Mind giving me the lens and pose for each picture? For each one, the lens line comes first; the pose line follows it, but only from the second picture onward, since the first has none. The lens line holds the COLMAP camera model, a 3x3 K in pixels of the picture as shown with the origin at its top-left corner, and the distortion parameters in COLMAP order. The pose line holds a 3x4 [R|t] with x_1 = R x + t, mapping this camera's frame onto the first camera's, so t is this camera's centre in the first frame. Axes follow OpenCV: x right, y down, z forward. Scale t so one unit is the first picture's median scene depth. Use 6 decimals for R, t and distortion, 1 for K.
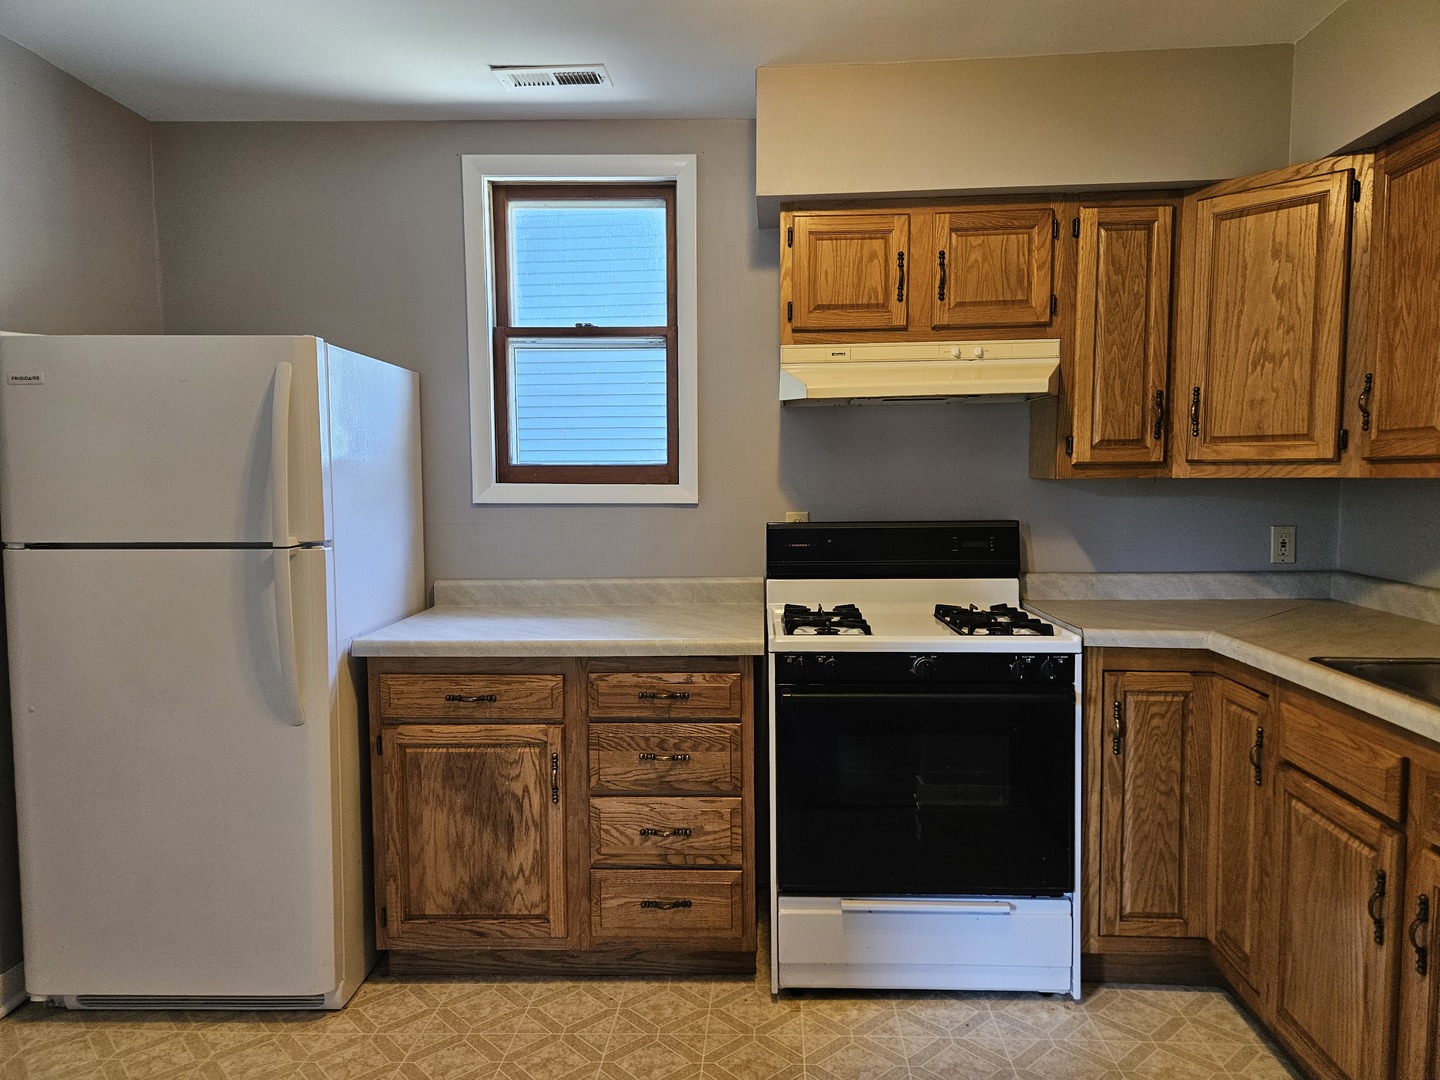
lens RADIAL K [[951.2, 0, 713.6], [0, 951.2, 532.2], [0, 0, 1]] dist [0.056910, -0.056633]
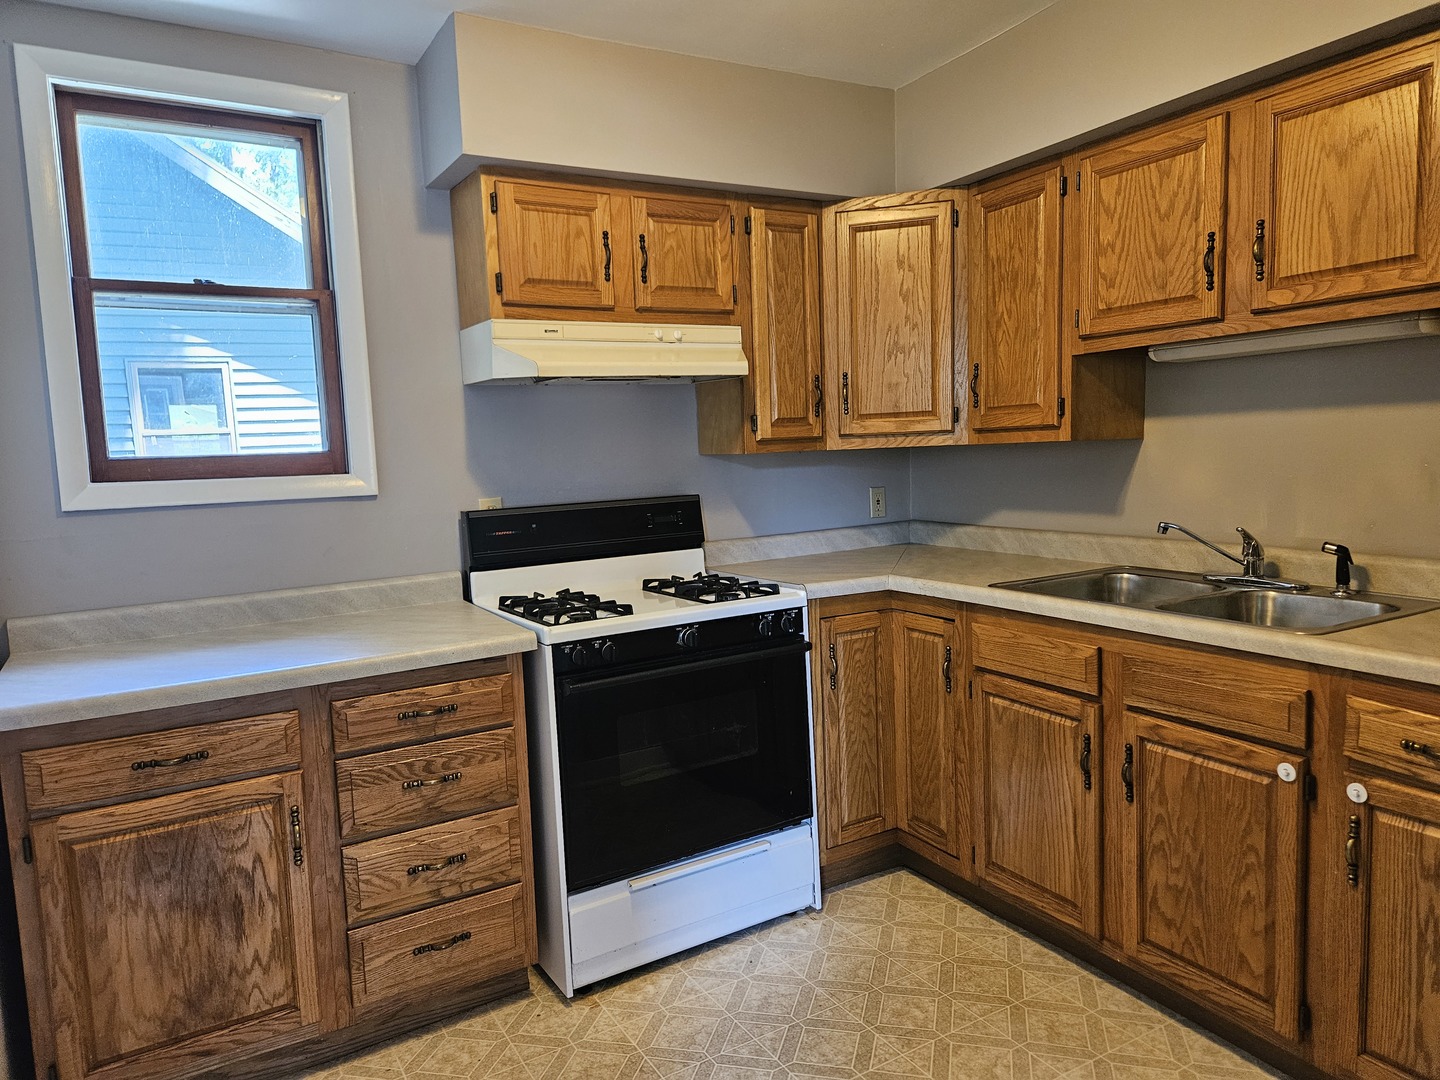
lens RADIAL K [[951.2, 0, 735.5], [0, 951.2, 529.1], [0, 0, 1]] dist [0.056910, -0.056633]
pose [[0.835451, -0.075544, 0.544348, -0.279936], [0.068134, 0.997103, 0.033807, -0.007699], [-0.545325, 0.008845, 0.838178, 0.097926]]
